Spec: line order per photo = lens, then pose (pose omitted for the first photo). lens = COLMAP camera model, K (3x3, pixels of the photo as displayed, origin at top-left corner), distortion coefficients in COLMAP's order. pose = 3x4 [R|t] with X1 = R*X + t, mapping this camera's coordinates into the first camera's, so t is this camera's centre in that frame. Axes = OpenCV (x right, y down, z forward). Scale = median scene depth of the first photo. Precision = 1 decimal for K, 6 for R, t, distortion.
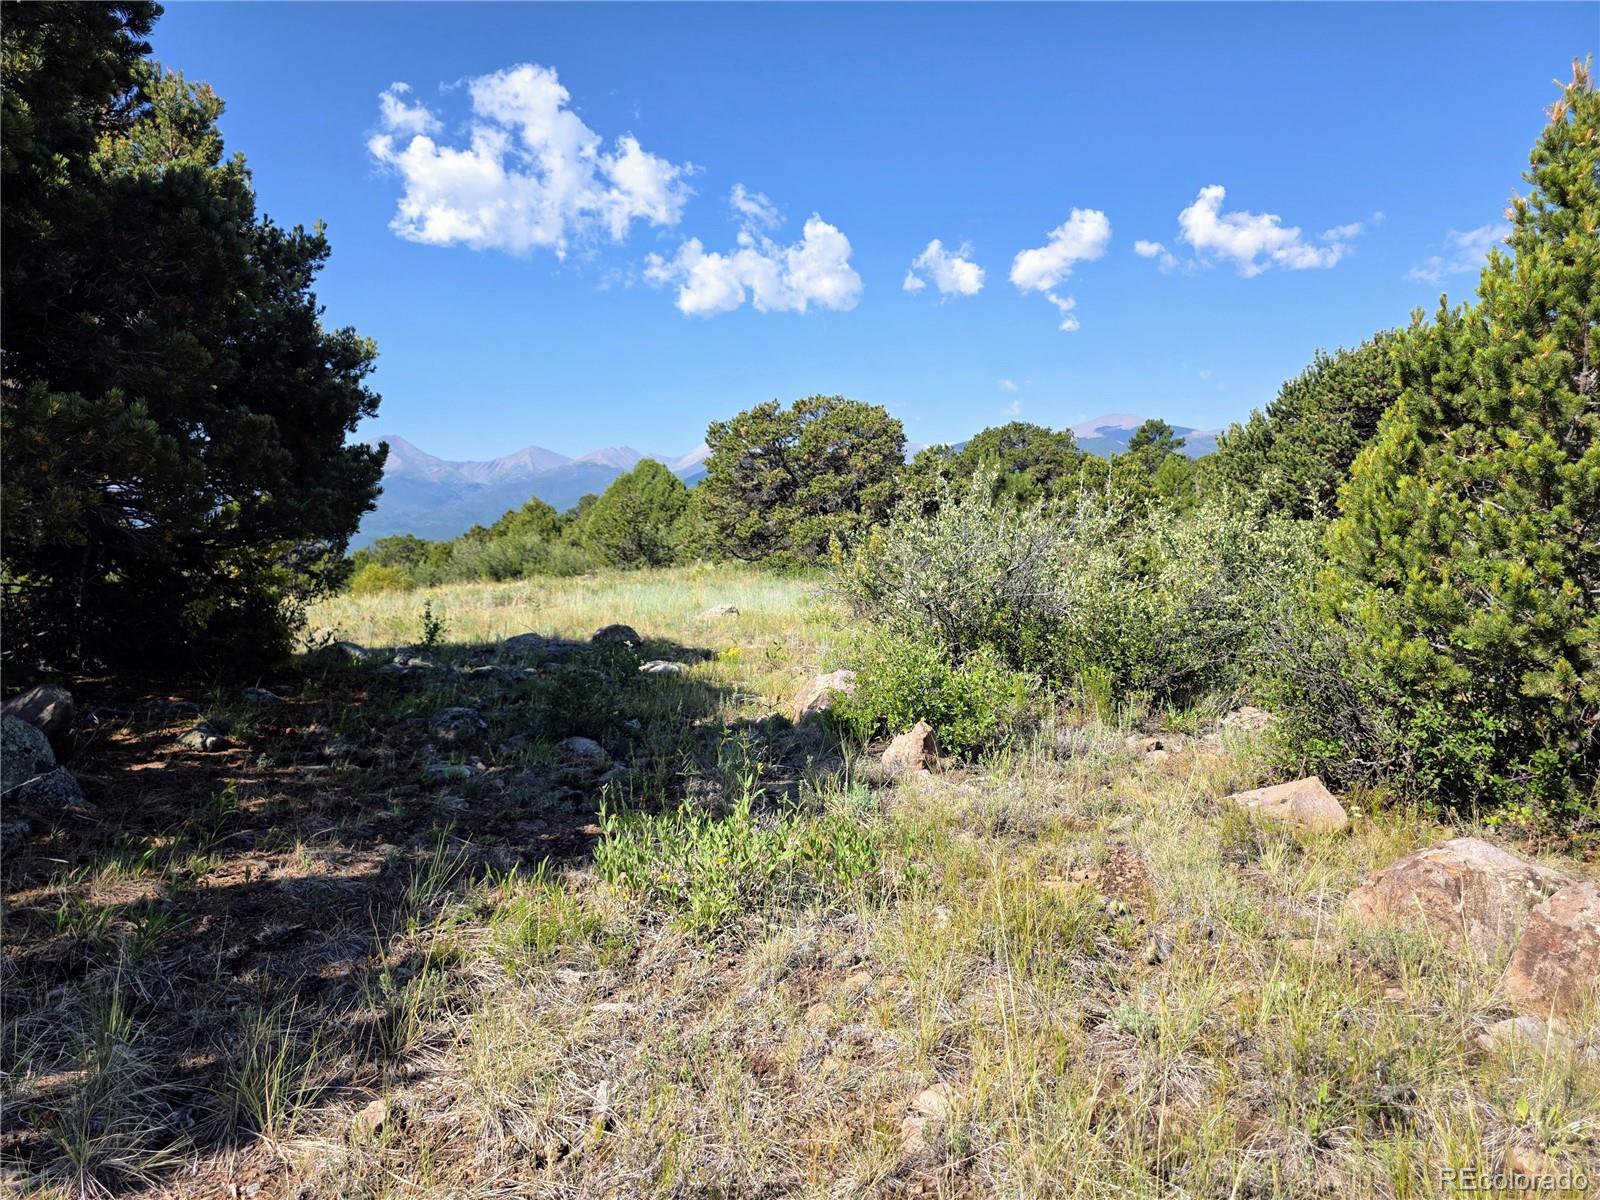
lens RADIAL K [[1055.5, 0, 823.7], [0, 1055.5, 602.0], [0, 0, 1]] dist [0.108777, 0.000654]
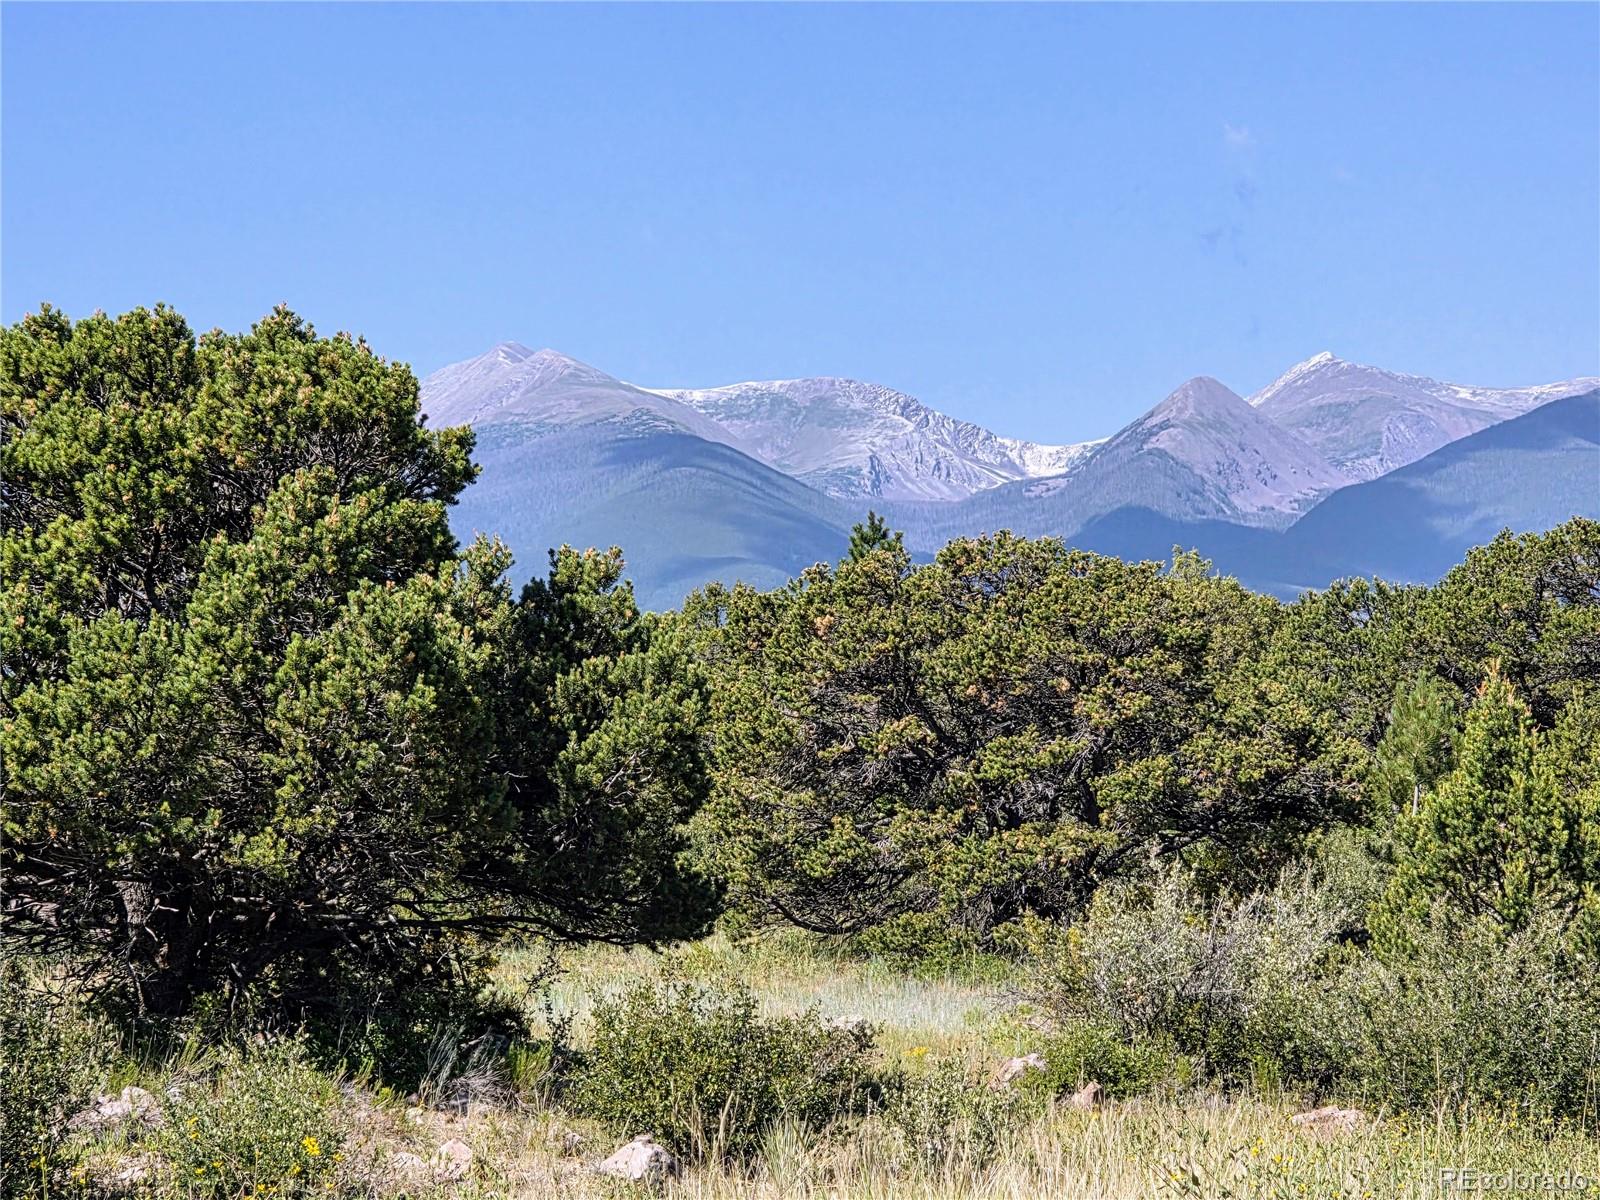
lens RADIAL K [[5002.9, 0, 800.0], [0, 5002.9, 600.0], [0, 0, 1]] dist [-0.213982, -0.431692]
pose [[0.999083, 0.016583, -0.039473, -0.007055], [-0.020463, 0.994775, -0.100020, 0.027544], [0.037608, 0.100736, 0.994202, -0.994608]]
